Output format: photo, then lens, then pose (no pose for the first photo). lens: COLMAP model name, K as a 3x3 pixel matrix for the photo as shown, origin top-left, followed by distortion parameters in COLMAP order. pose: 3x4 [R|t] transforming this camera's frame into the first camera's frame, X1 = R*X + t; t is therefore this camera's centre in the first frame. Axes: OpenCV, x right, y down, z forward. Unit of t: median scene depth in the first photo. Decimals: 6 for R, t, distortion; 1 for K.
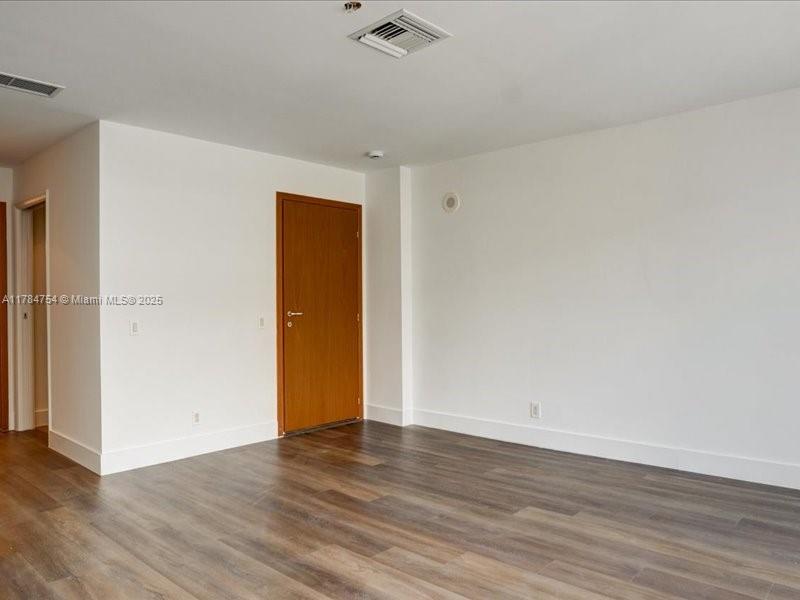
lens RADIAL K [[589.2, 0, 387.9], [0, 589.2, 299.9], [0, 0, 1]] dist [-0.039293, 0.006084]
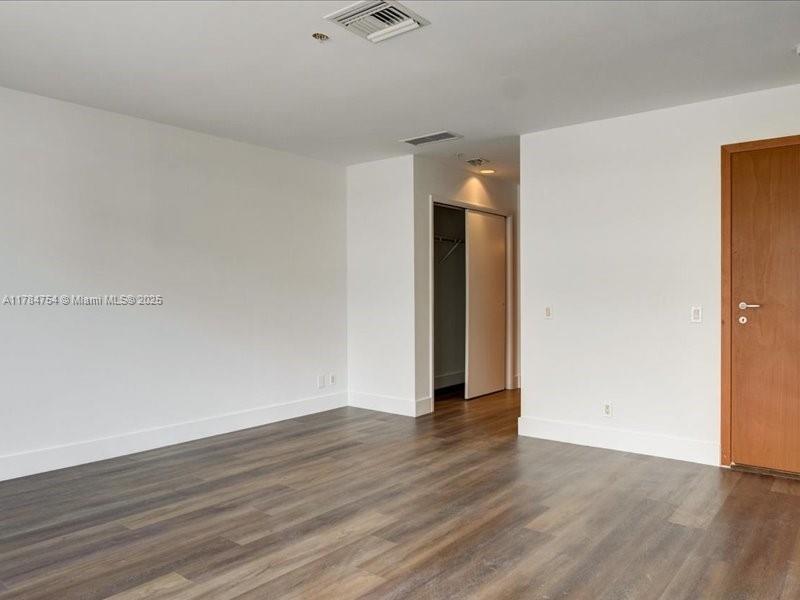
lens RADIAL K [[589.2, 0, 387.9], [0, 589.2, 299.9], [0, 0, 1]] dist [-0.039293, 0.006084]
pose [[0.058340, 0.019682, -0.998103, 0.939084], [0.005807, 0.999782, 0.020055, -0.001097], [0.998280, -0.006966, 0.058213, 0.902856]]
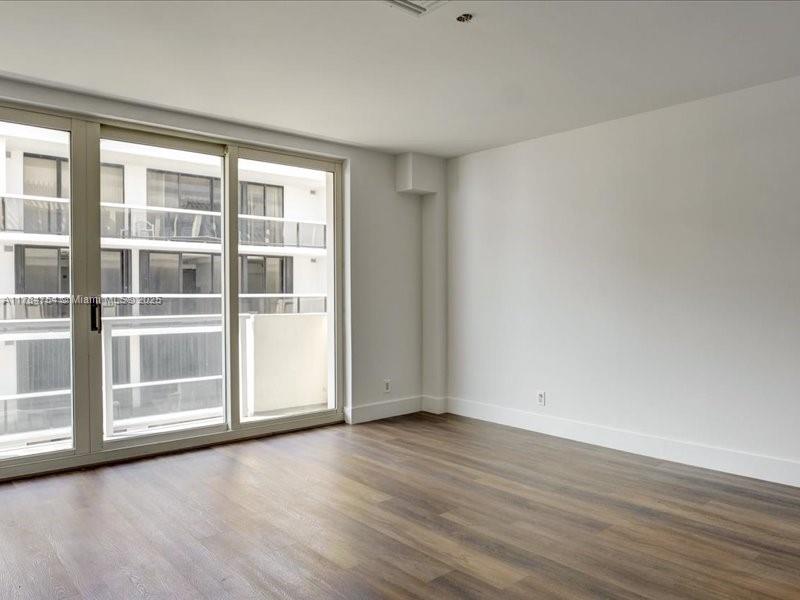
lens RADIAL K [[589.2, 0, 387.9], [0, 589.2, 299.9], [0, 0, 1]] dist [-0.039293, 0.006084]
pose [[-0.991781, 0.009723, 0.127580, -0.044046], [0.010406, 0.999935, 0.004689, 0.014645], [-0.127526, 0.005978, -0.991817, 1.776628]]
